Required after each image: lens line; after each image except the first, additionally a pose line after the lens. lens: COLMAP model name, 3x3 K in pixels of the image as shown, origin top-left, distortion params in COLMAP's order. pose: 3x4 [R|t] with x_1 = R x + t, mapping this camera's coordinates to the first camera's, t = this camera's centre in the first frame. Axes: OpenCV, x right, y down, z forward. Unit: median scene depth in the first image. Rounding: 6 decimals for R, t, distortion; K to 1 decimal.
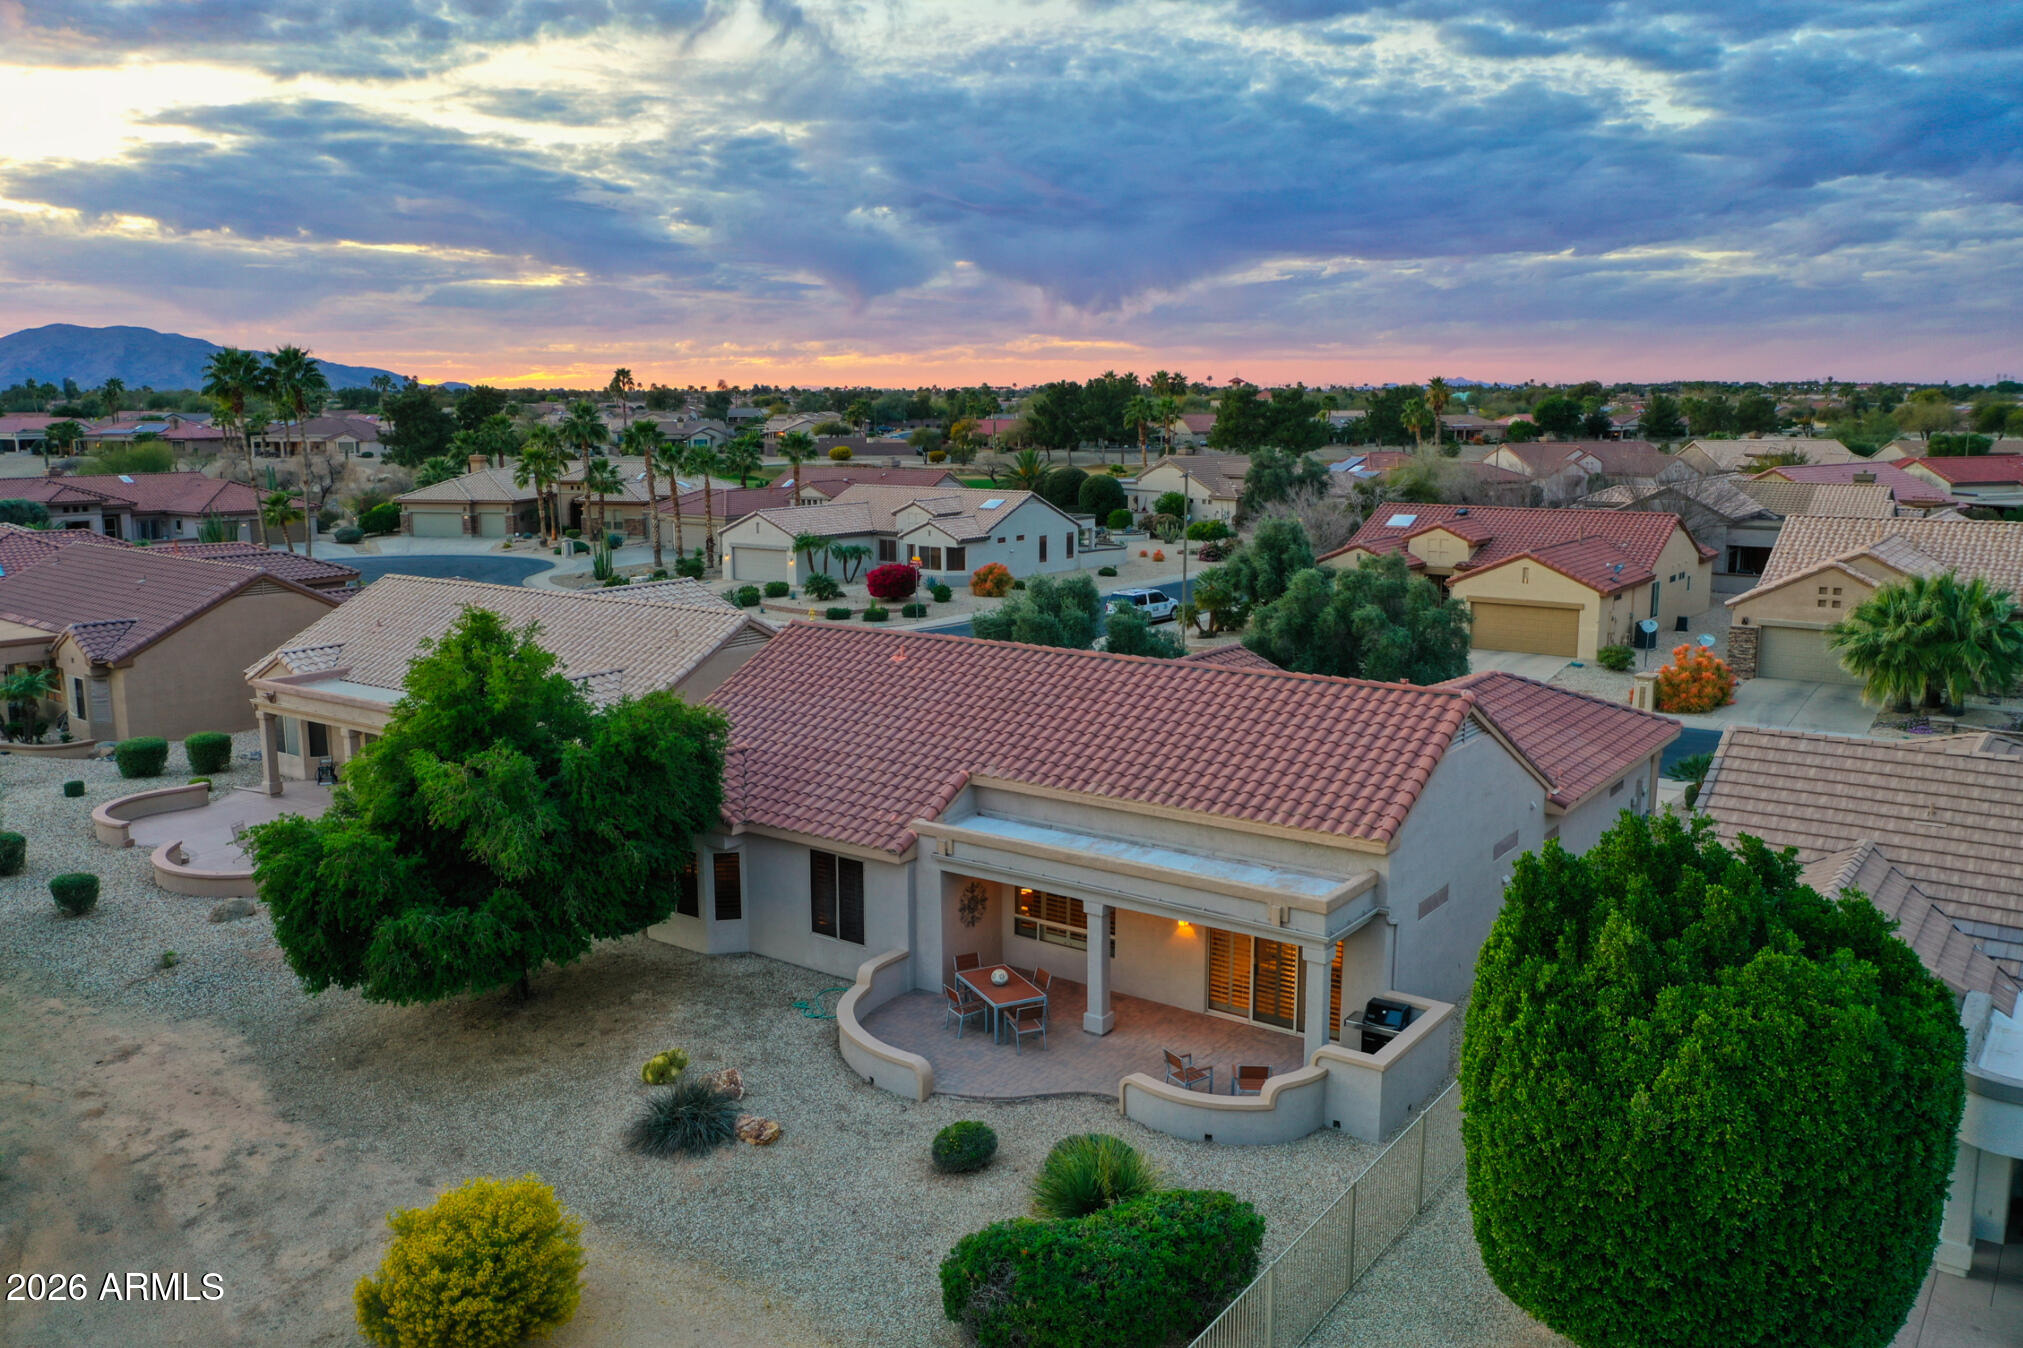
lens RADIAL K [[1596.4, 0, 1014.2], [0, 1596.4, 670.8], [0, 0, 1]] dist [-0.003468, 0.004039]
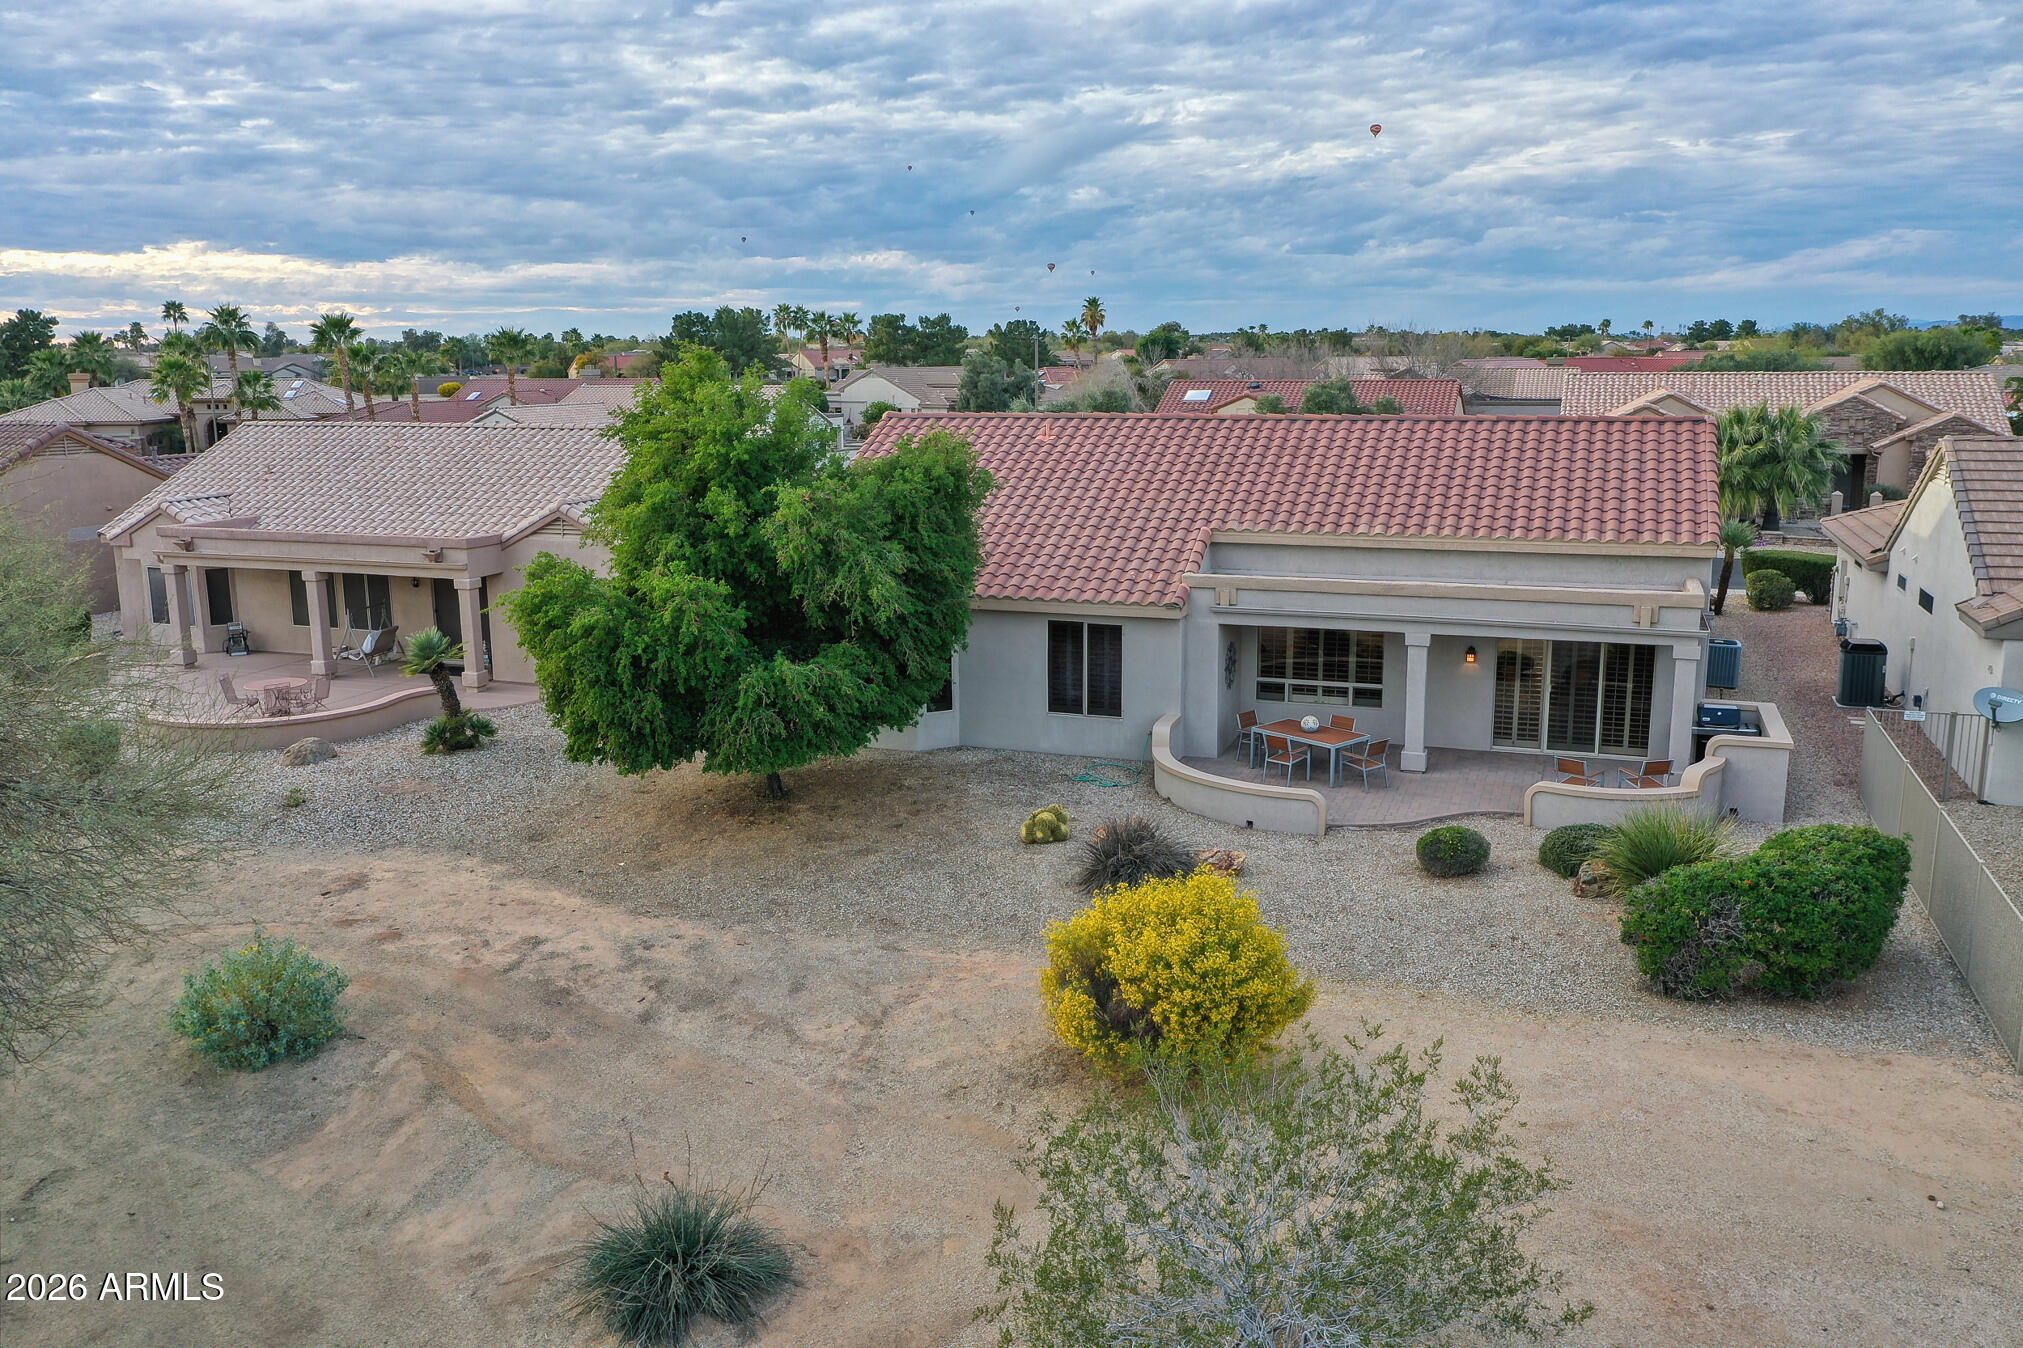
lens RADIAL K [[1596.4, 0, 1014.6], [0, 1596.4, 669.0], [0, 0, 1]] dist [-0.003468, 0.004039]
pose [[0.962835, -0.057800, 0.263834, -0.386640], [0.051147, 0.998178, 0.032023, 0.108310], [-0.265204, -0.017338, 0.964036, 0.117424]]
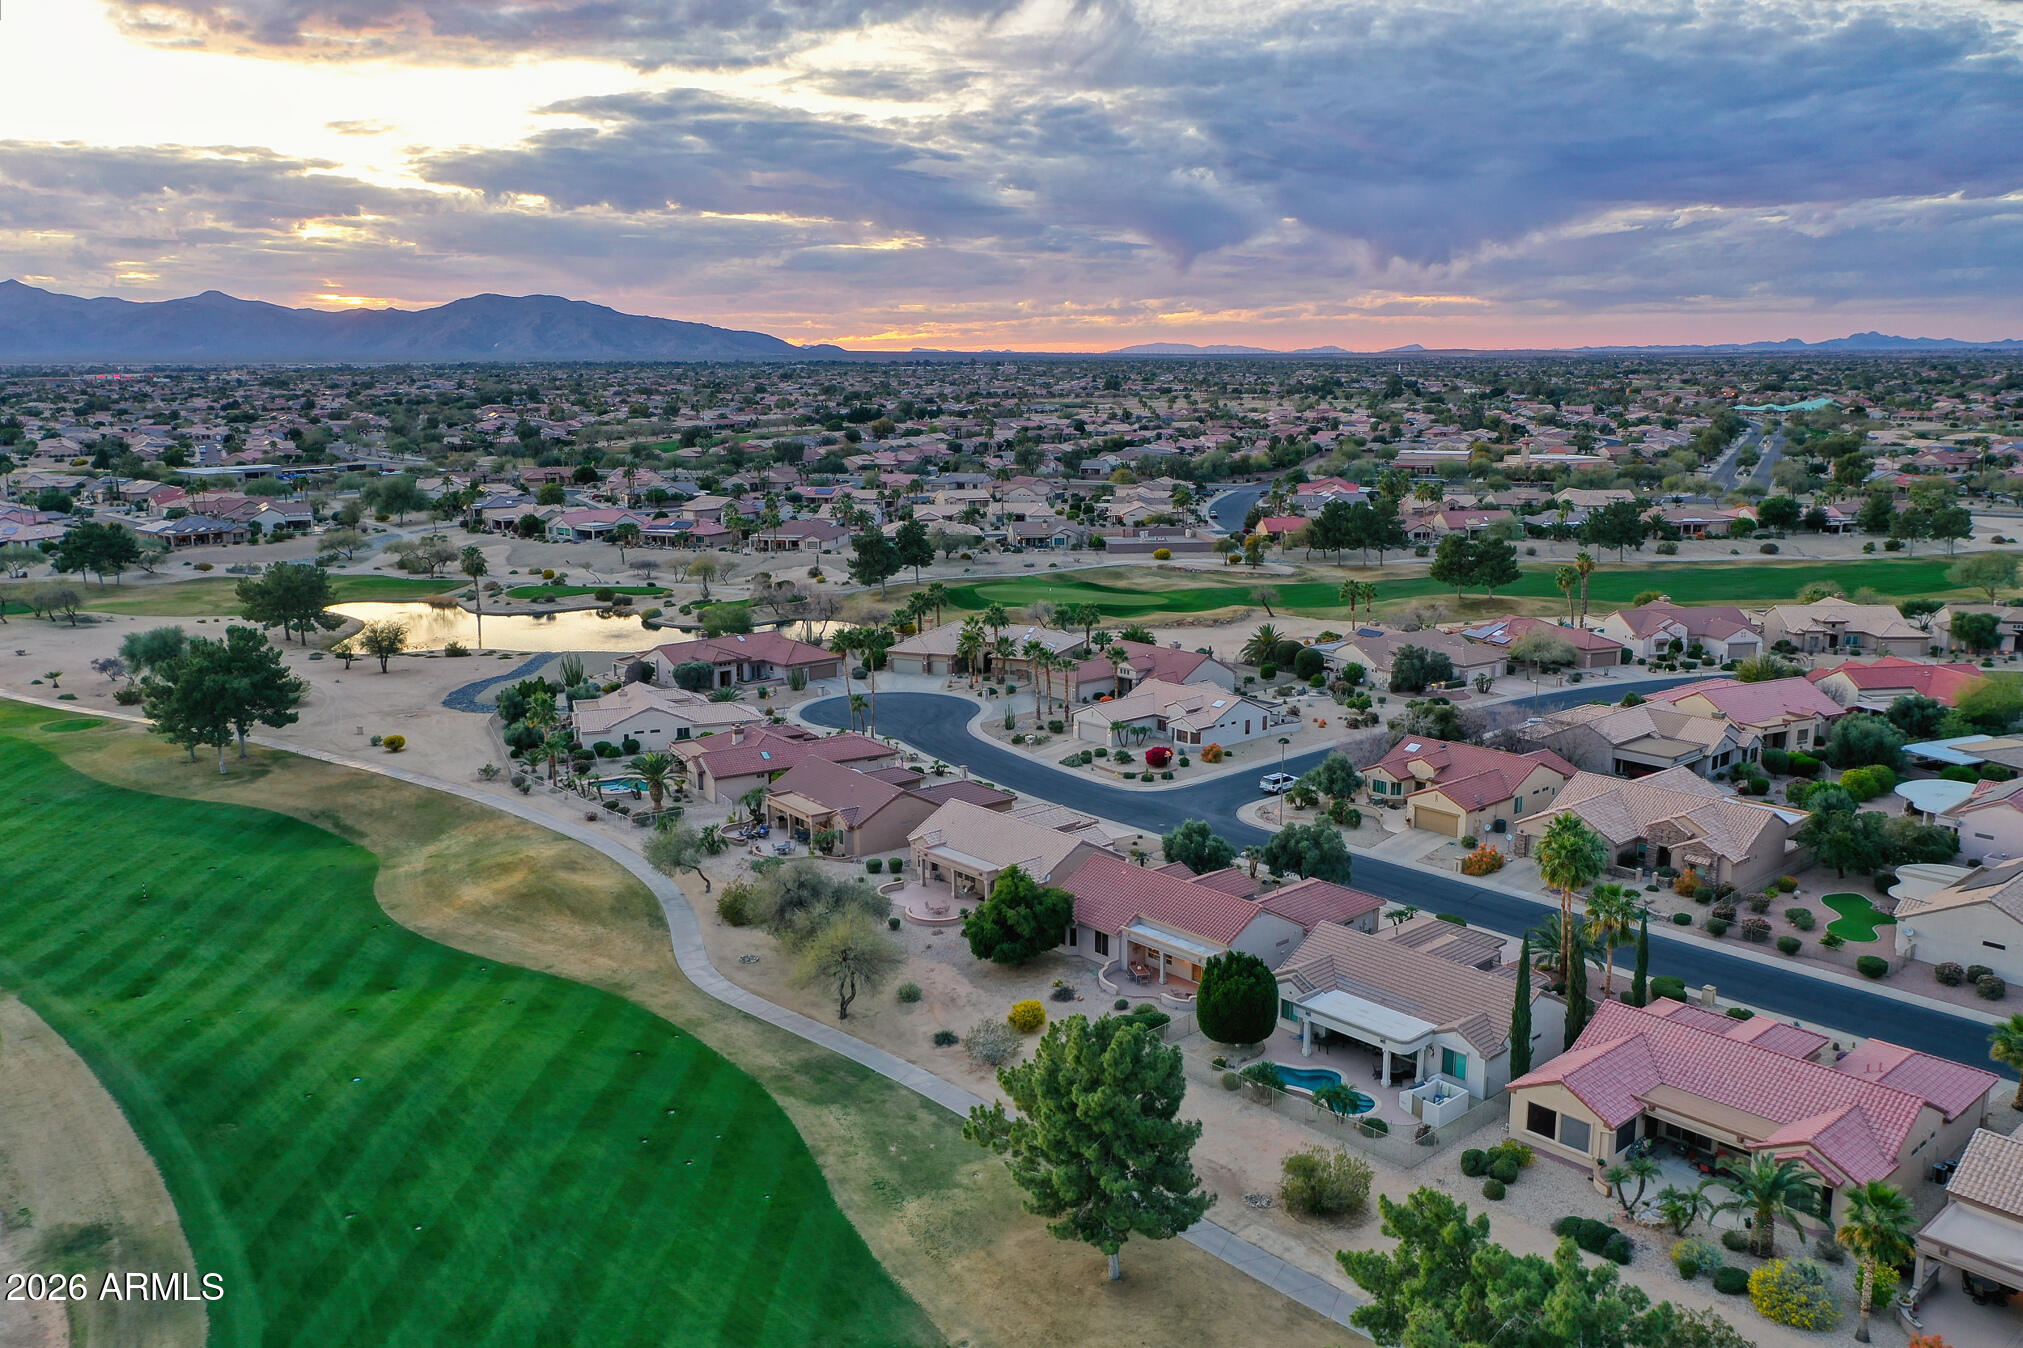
lens RADIAL K [[1596.4, 0, 1008.3], [0, 1596.4, 671.9], [0, 0, 1]] dist [-0.003468, 0.004039]
pose [[0.975750, 0.038467, -0.215483, 0.457860], [-0.032784, 0.999016, 0.029886, -0.598818], [0.216420, -0.022097, 0.976050, -2.690480]]
